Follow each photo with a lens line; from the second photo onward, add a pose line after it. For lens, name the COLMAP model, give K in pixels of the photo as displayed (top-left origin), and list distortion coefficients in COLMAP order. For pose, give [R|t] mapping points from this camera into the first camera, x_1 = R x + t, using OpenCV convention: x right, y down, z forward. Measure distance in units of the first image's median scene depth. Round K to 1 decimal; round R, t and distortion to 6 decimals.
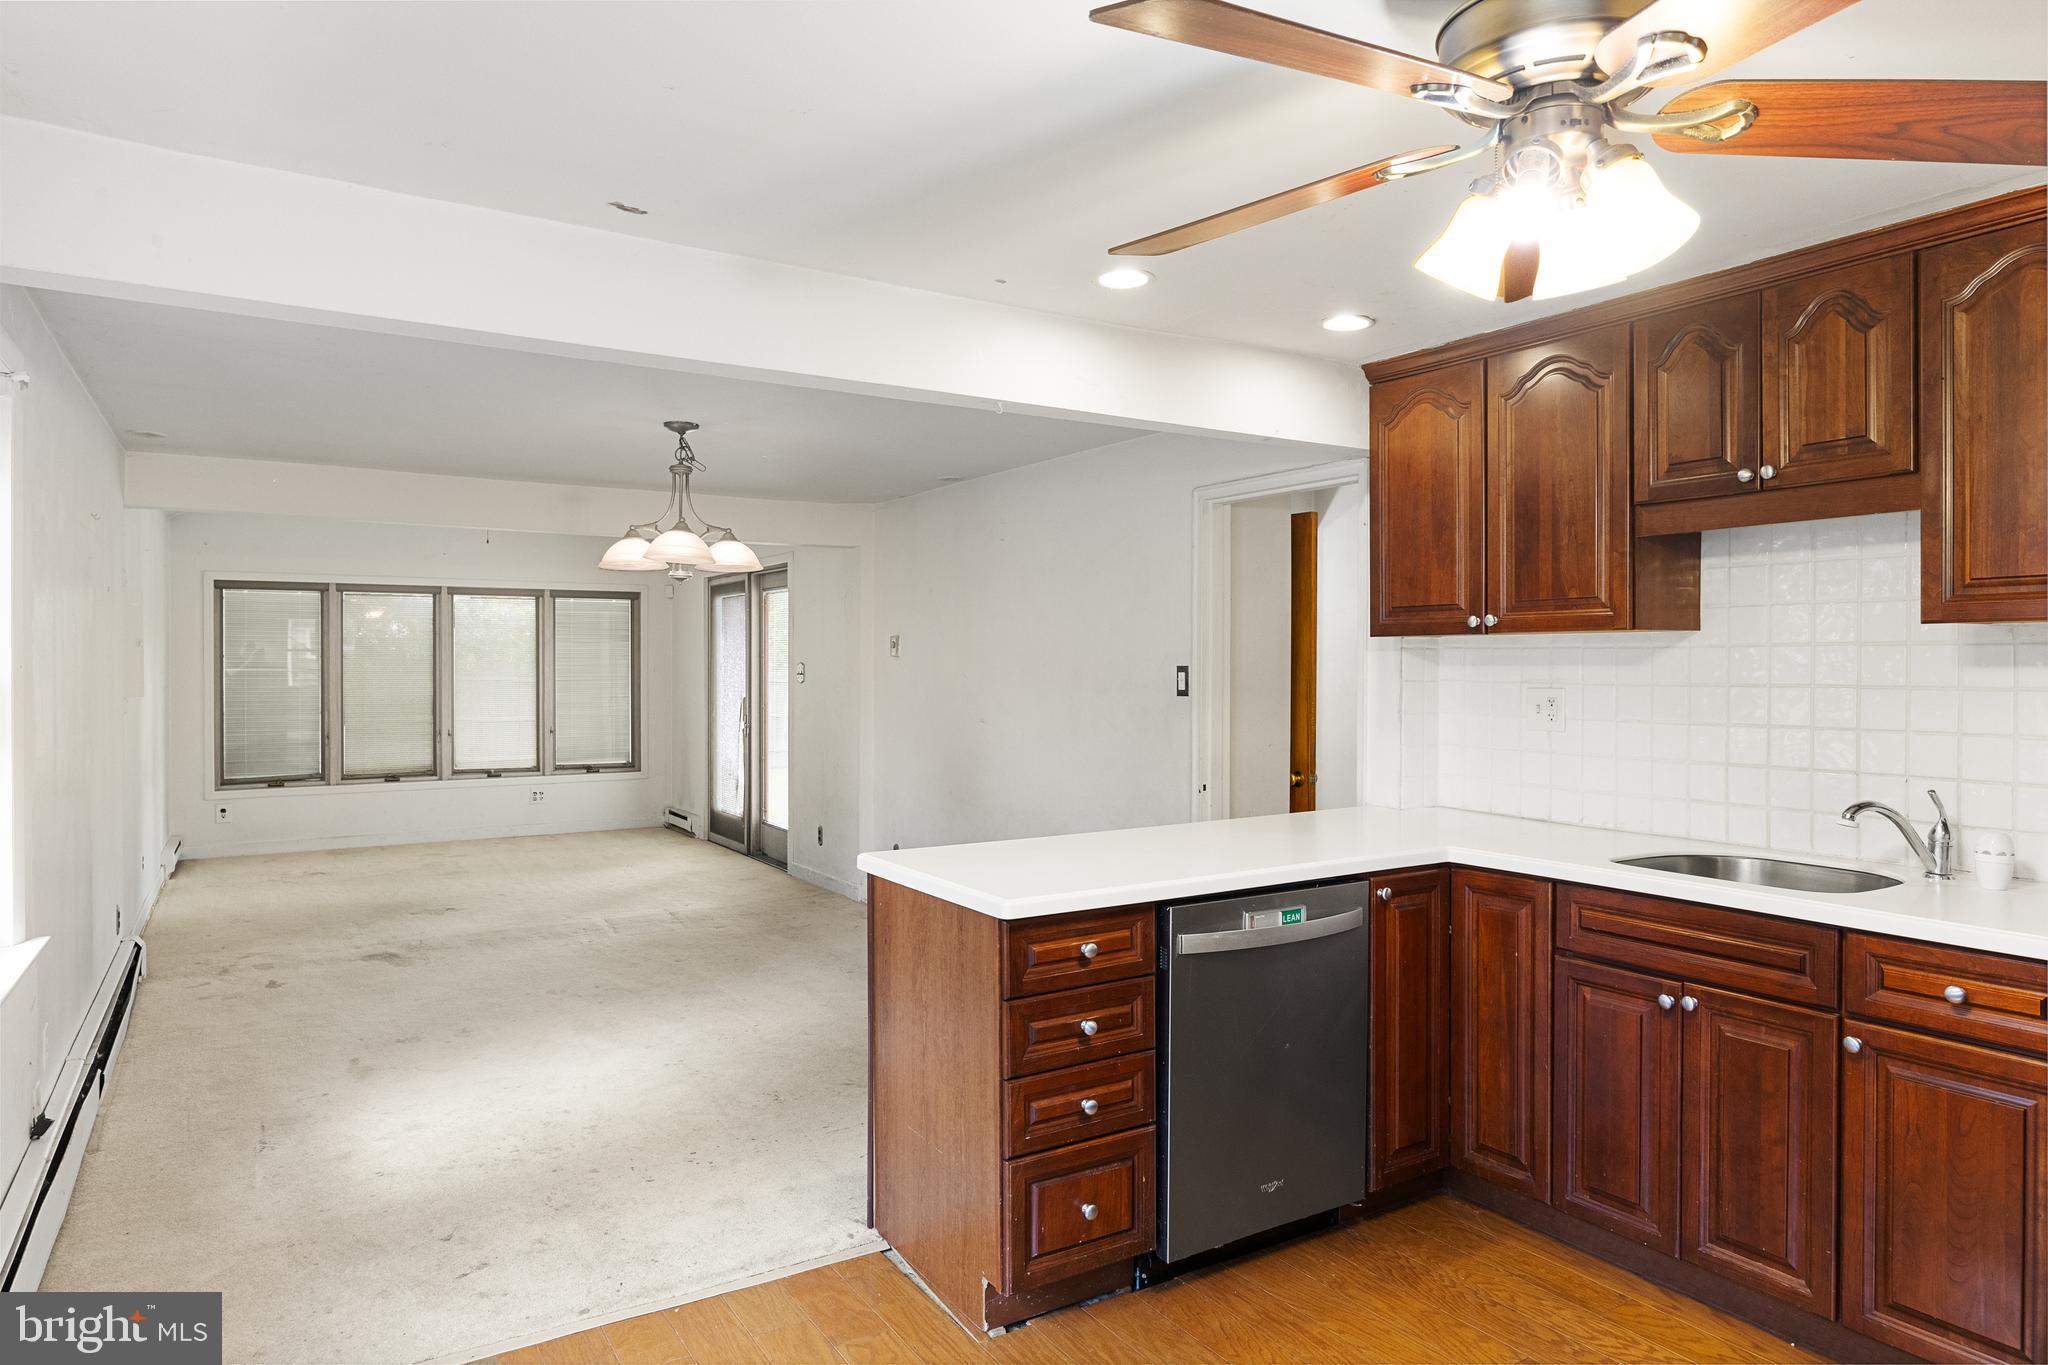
lens RADIAL K [[1235.0, 0, 1023.5], [0, 1235.0, 667.7], [0, 0, 1]] dist [0.001862, -0.000437]
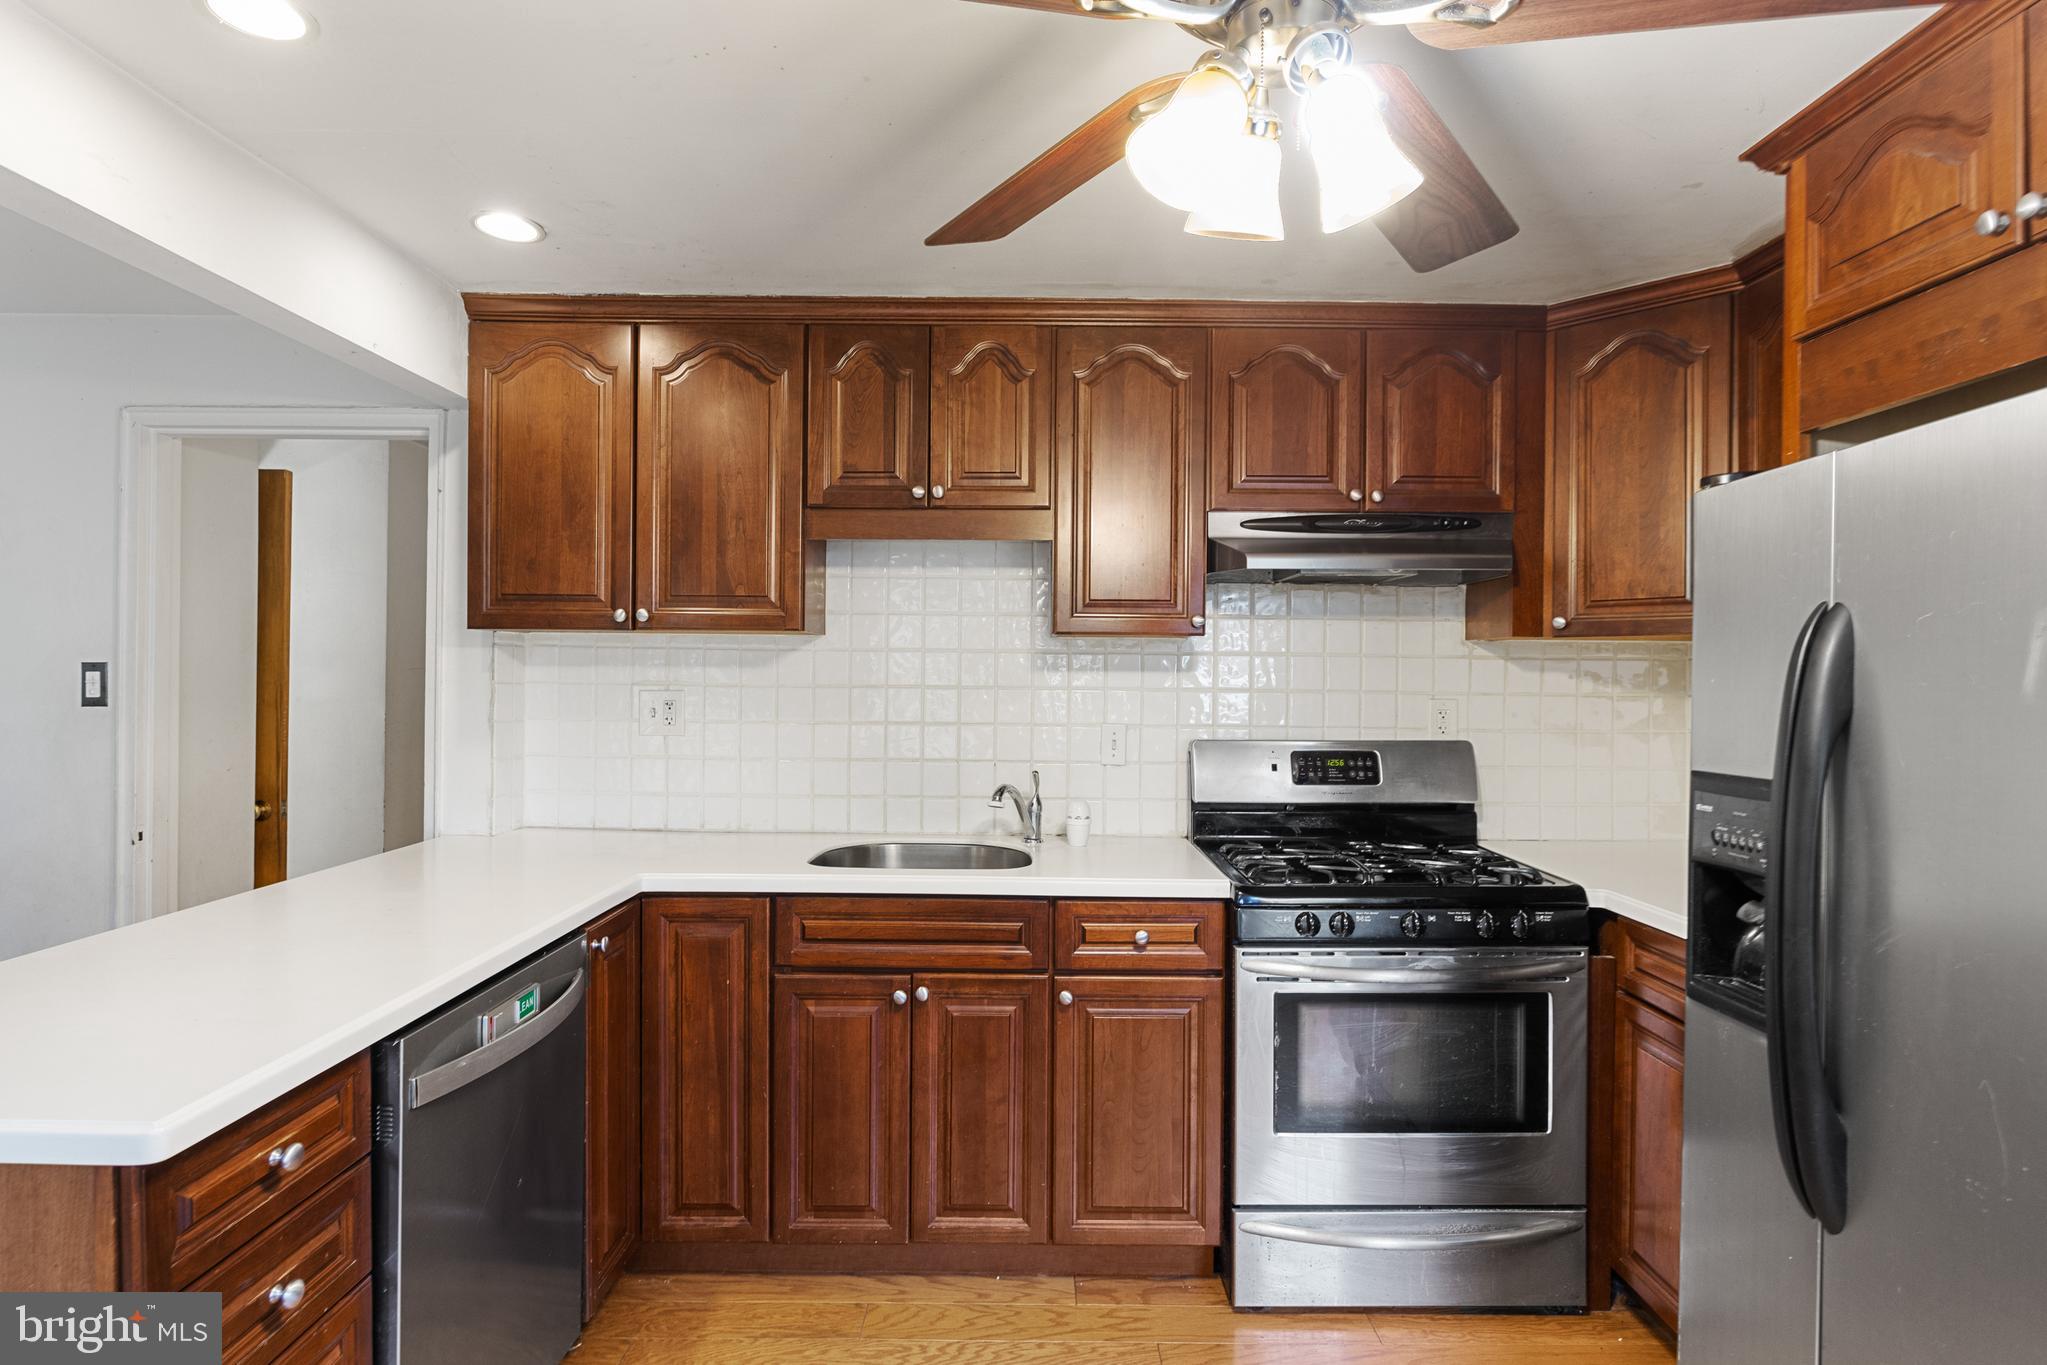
lens RADIAL K [[1076.9, 0, 1023.5], [0, 1076.9, 682.5], [0, 0, 1]] dist [-0.006372, -0.000364]
pose [[0.536490, 0.001475, 0.843905, -0.156255], [-0.006569, 0.999975, 0.002429, 0.008135], [-0.843881, -0.006846, 0.536487, 0.399373]]
